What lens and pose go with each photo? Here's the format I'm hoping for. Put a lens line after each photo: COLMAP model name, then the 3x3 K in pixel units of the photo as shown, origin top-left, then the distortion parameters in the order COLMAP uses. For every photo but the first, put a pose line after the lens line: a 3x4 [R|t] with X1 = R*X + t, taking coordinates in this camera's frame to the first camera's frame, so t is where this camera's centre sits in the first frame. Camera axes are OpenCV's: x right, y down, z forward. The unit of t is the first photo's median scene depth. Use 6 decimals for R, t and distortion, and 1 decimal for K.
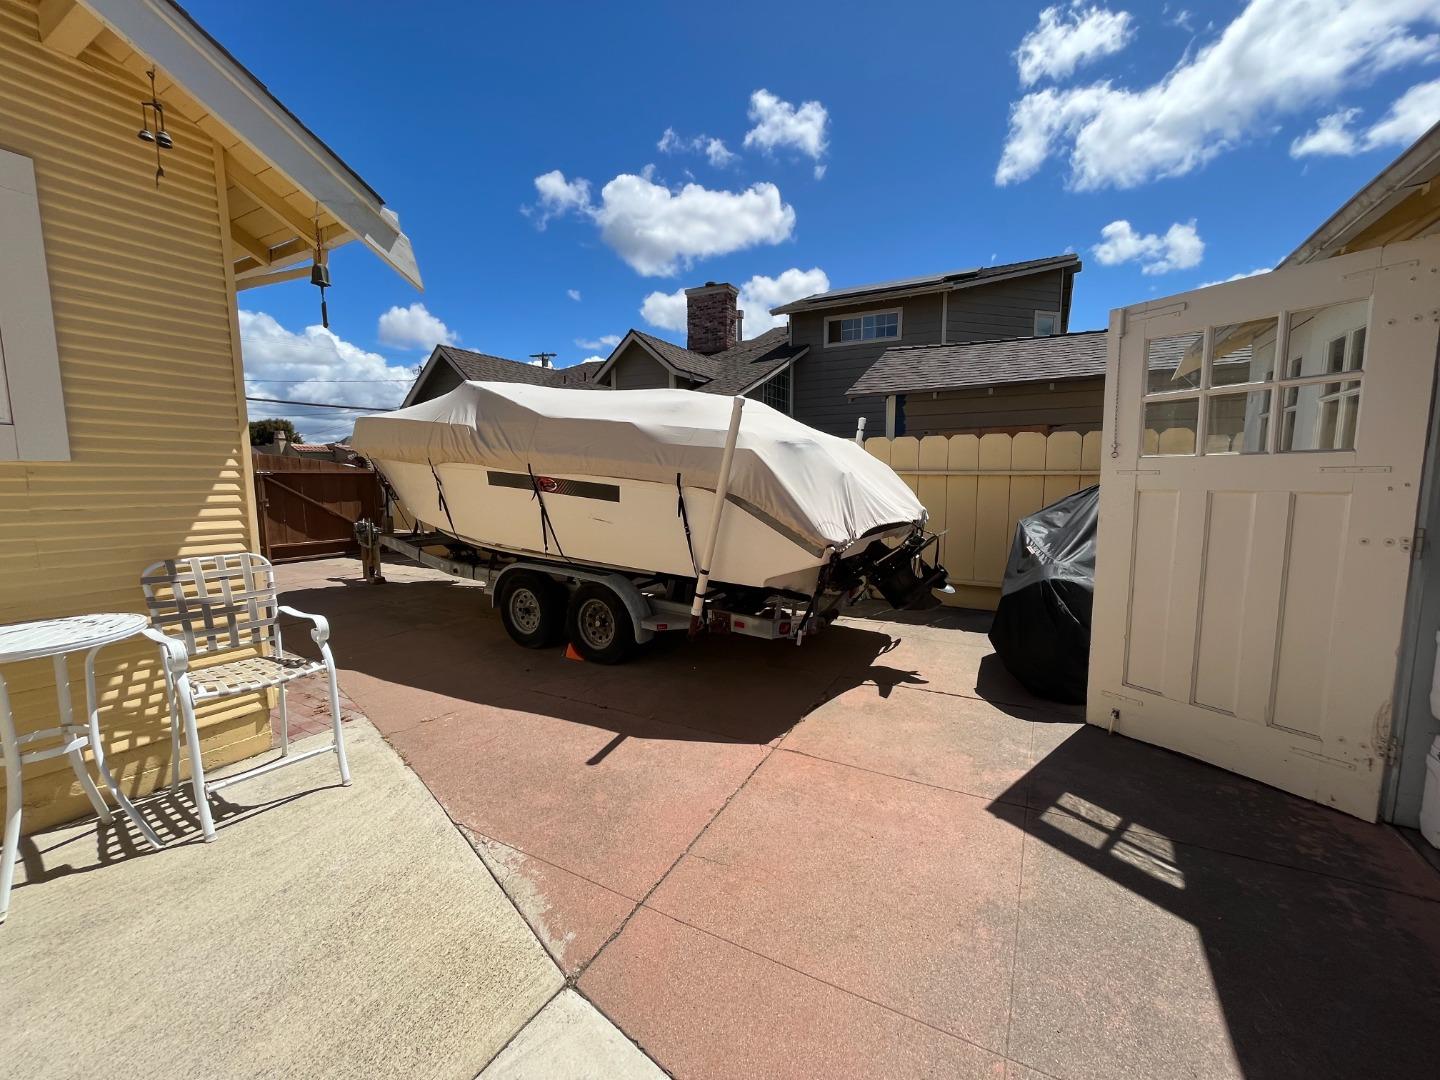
lens RADIAL K [[578.8, 0, 725.9], [0, 578.8, 540.3], [0, 0, 1]] dist [-0.003701, -0.000589]
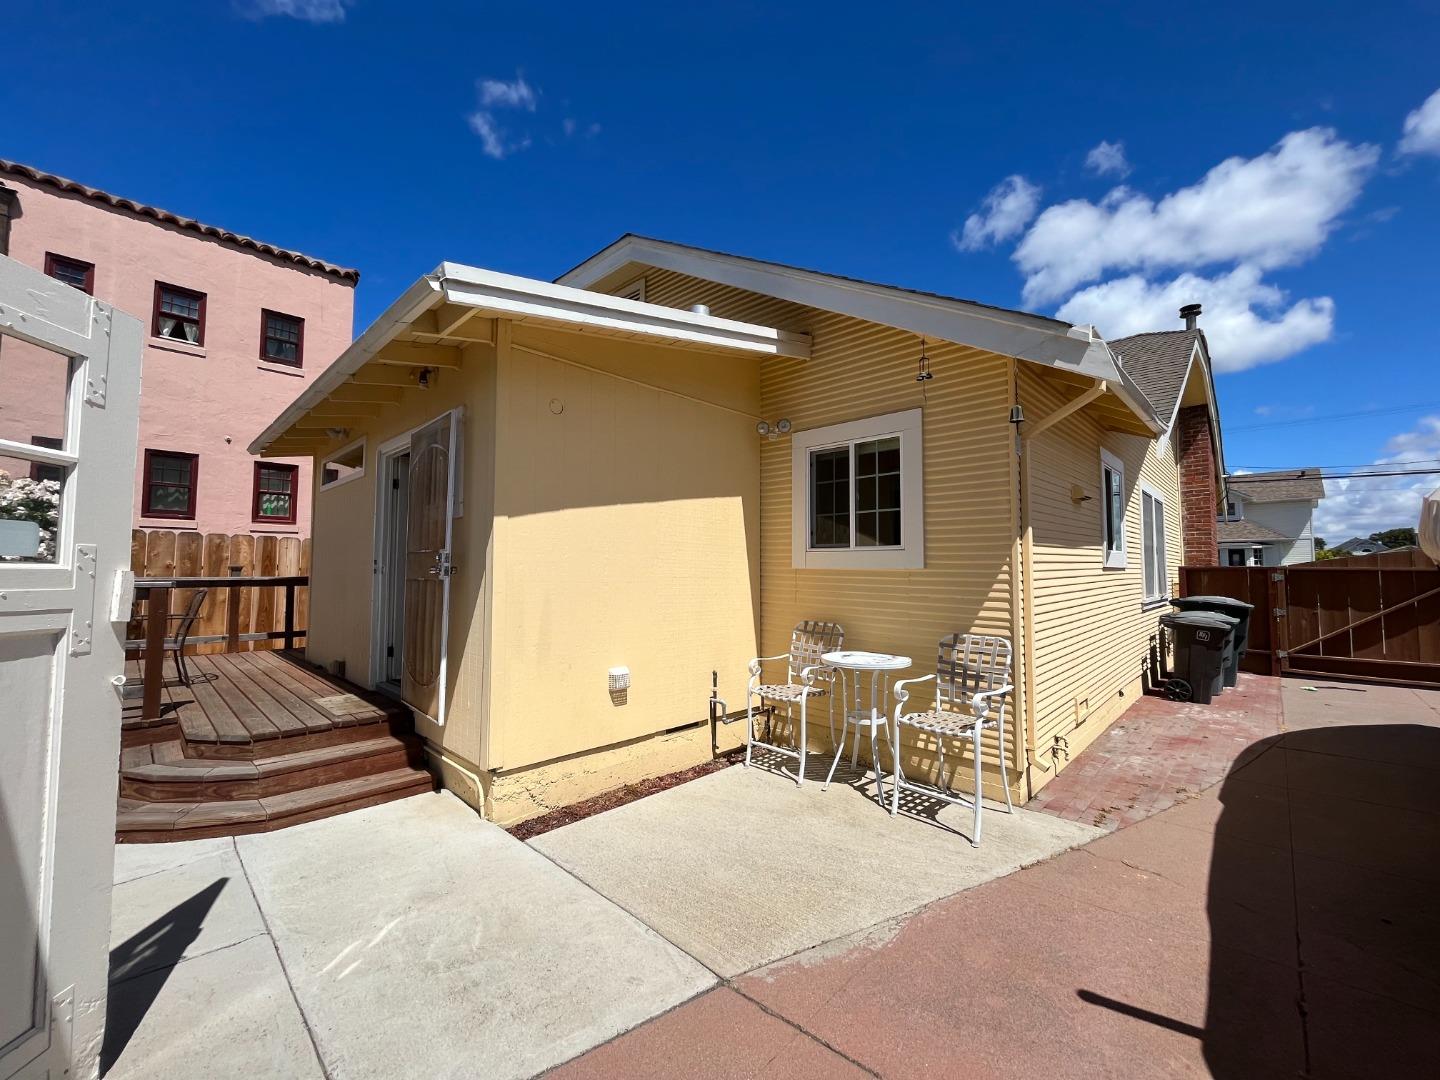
lens RADIAL K [[578.8, 0, 725.9], [0, 578.8, 540.3], [0, 0, 1]] dist [-0.003701, -0.000589]
pose [[-0.250181, -0.047523, -0.967032, 0.630618], [-0.108317, 0.993898, -0.020820, -0.108857], [0.962121, 0.099537, -0.253802, 0.771513]]
